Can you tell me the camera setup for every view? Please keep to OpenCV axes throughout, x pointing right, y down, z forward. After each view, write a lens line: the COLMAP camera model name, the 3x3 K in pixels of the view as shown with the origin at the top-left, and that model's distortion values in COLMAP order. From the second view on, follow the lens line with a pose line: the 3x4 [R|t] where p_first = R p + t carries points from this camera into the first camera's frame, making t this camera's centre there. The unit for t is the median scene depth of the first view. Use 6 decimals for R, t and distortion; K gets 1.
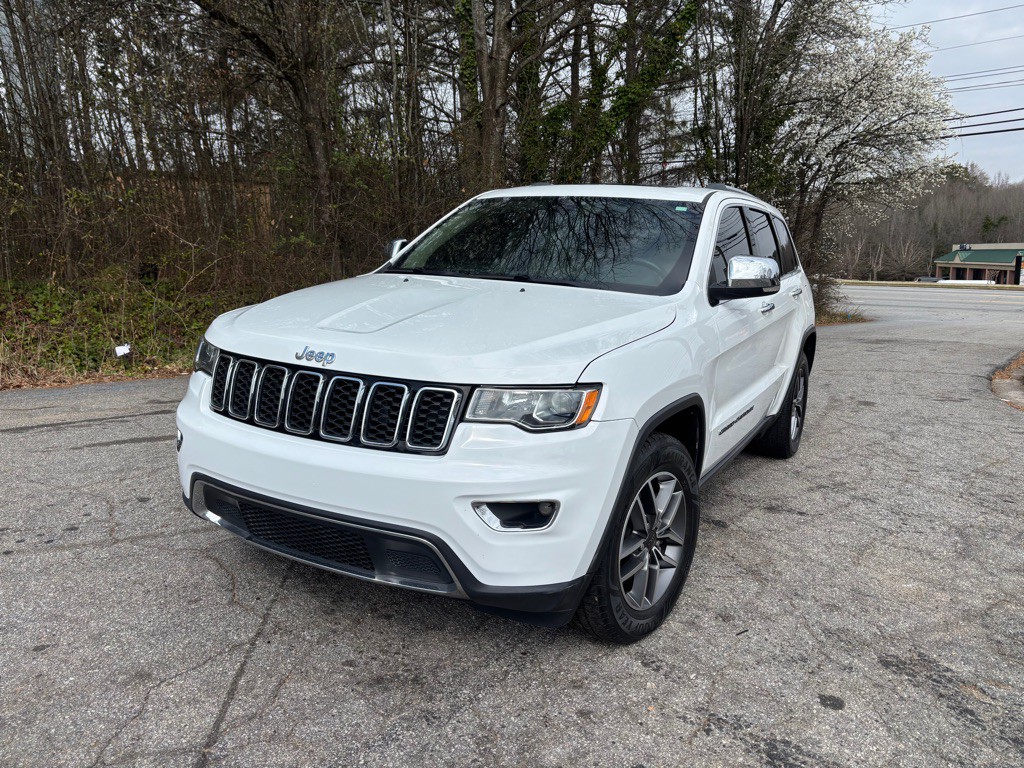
lens RADIAL K [[788.3, 0, 515.4], [0, 788.3, 382.9], [0, 0, 1]] dist [0.059704, -0.067716]
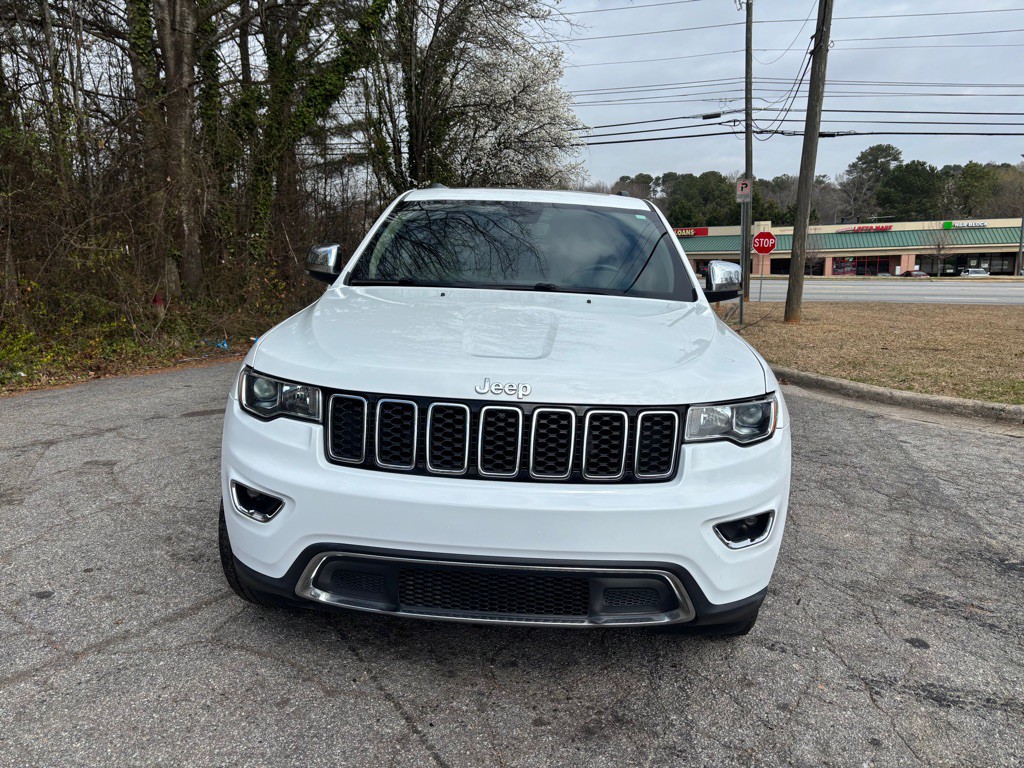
lens RADIAL K [[786.9, 0, 512.0], [0, 786.9, 384.0], [0, 0, 1]] dist [0.060013, -0.068076]
pose [[0.892282, -0.083196, 0.443748, -0.539433], [0.078180, 0.996499, 0.029625, -0.054593], [-0.444659, 0.008258, 0.895662, 0.177505]]
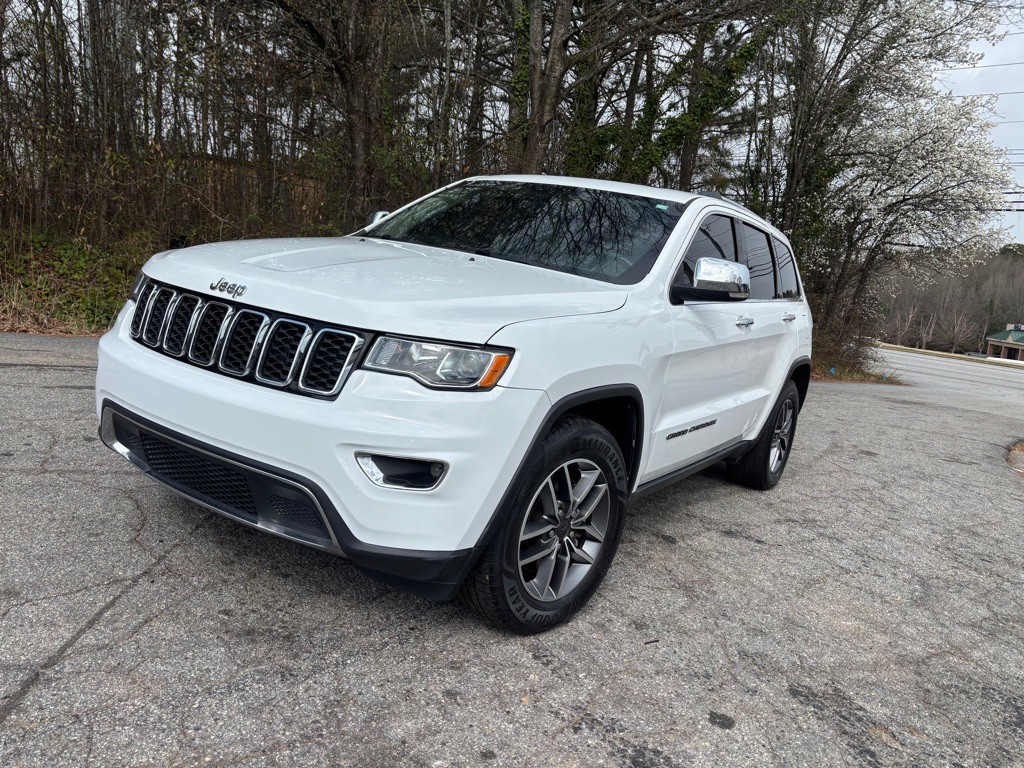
lens RADIAL K [[787.1, 0, 518.1], [0, 787.1, 382.3], [0, 0, 1]] dist [0.059778, -0.068114]
pose [[0.991514, 0.122186, -0.044382, 0.131938], [-0.123593, 0.991865, -0.030472, 0.056689], [0.040298, 0.035699, 0.998550, 0.043311]]
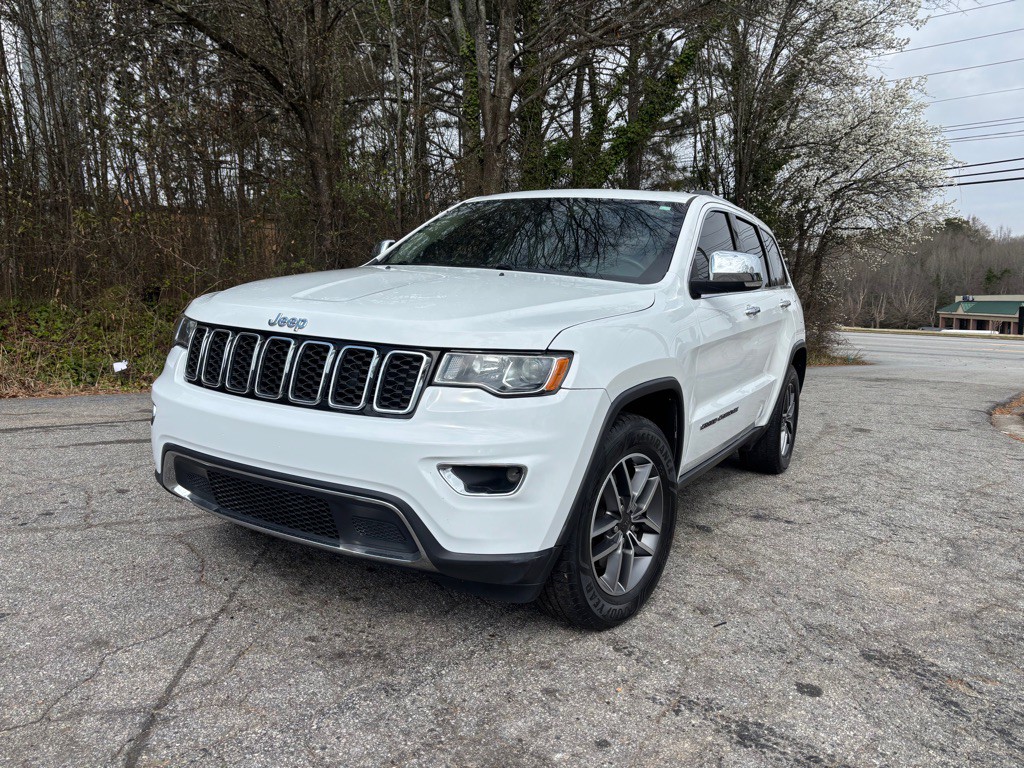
lens RADIAL K [[787.8, 0, 502.9], [0, 787.8, 373.0], [0, 0, 1]] dist [0.057350, -0.065725]
pose [[0.999645, 0.019135, -0.018561, 0.033019], [-0.020360, 0.997460, -0.068260, 0.079402], [0.017208, 0.068613, 0.997495, 0.009240]]
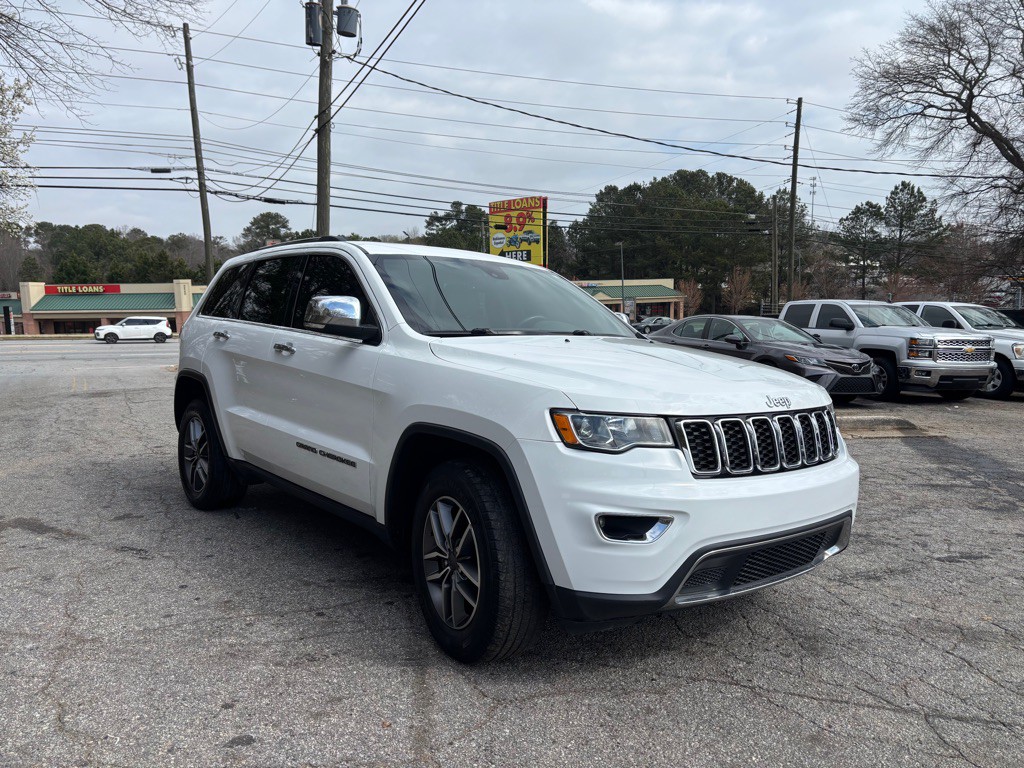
lens RADIAL K [[787.1, 0, 518.1], [0, 787.1, 382.3], [0, 0, 1]] dist [0.059778, -0.068114]
pose [[0.351008, -0.096704, 0.931365, -1.266209], [0.153518, 0.987137, 0.044638, -0.148926], [-0.923702, 0.127313, 0.361339, 0.789641]]
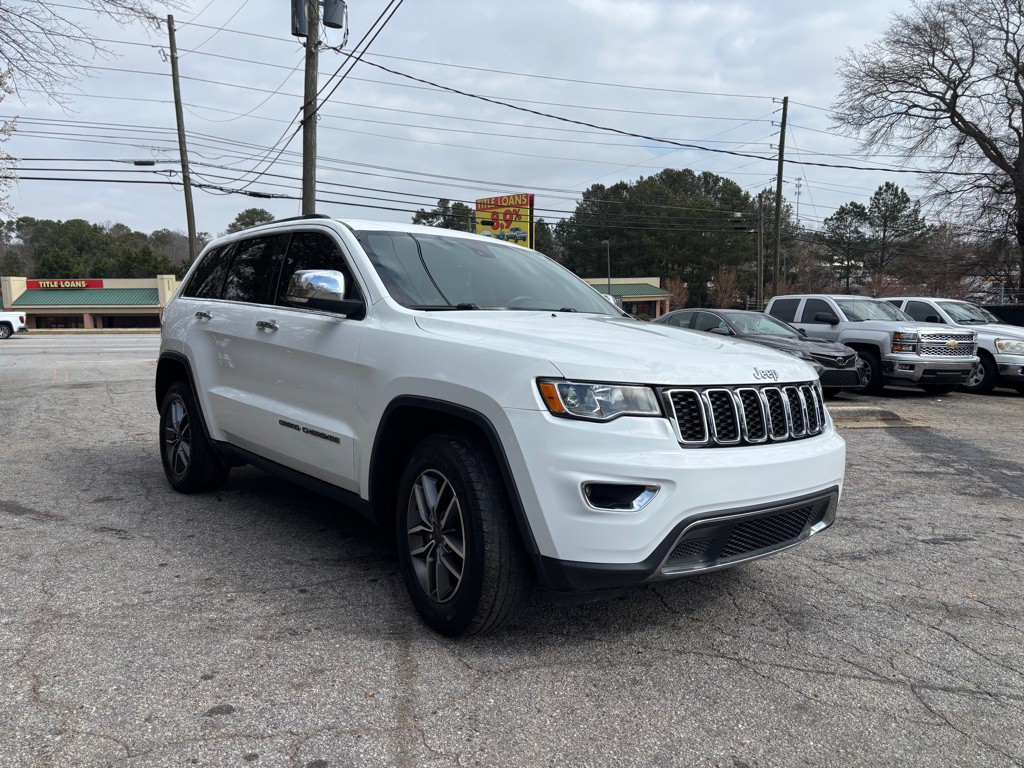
lens RADIAL K [[786.8, 0, 516.7], [0, 786.8, 383.1], [0, 0, 1]] dist [0.058708, -0.067053]
pose [[0.336791, -0.097763, 0.936490, -1.258576], [0.149326, 0.987554, 0.049391, -0.113862], [-0.929663, 0.123208, 0.347198, 0.797973]]
